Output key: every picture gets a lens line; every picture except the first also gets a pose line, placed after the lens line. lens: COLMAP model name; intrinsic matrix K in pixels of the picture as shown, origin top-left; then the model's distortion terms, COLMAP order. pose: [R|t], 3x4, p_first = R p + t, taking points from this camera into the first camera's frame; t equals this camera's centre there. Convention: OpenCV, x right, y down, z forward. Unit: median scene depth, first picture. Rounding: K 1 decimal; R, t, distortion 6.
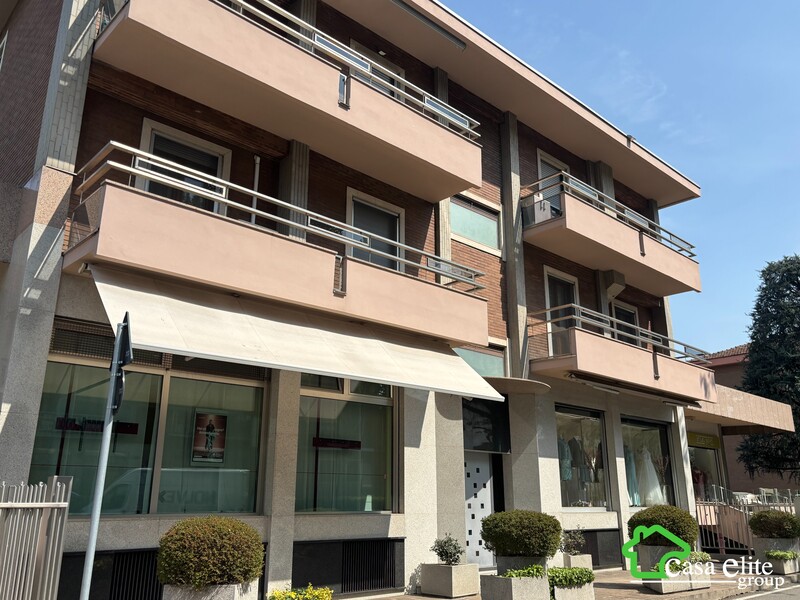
lens RADIAL K [[676.1, 0, 400.0], [0, 676.1, 300.0], [0, 0, 1]] dist [0.009084, 0.007968]
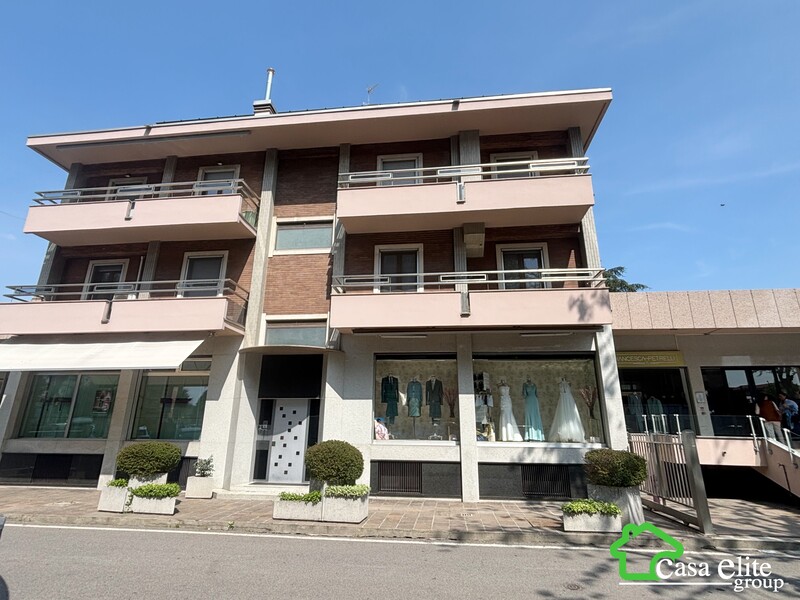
lens RADIAL K [[417.8, 0, 400.0], [0, 417.8, 300.0], [0, 0, 1]] dist [-0.000735, -0.000548]
pose [[0.645103, -0.221908, -0.731162, 0.944943], [0.212399, 0.971265, -0.107380, 0.167798], [0.733981, -0.086027, 0.673700, 0.607320]]
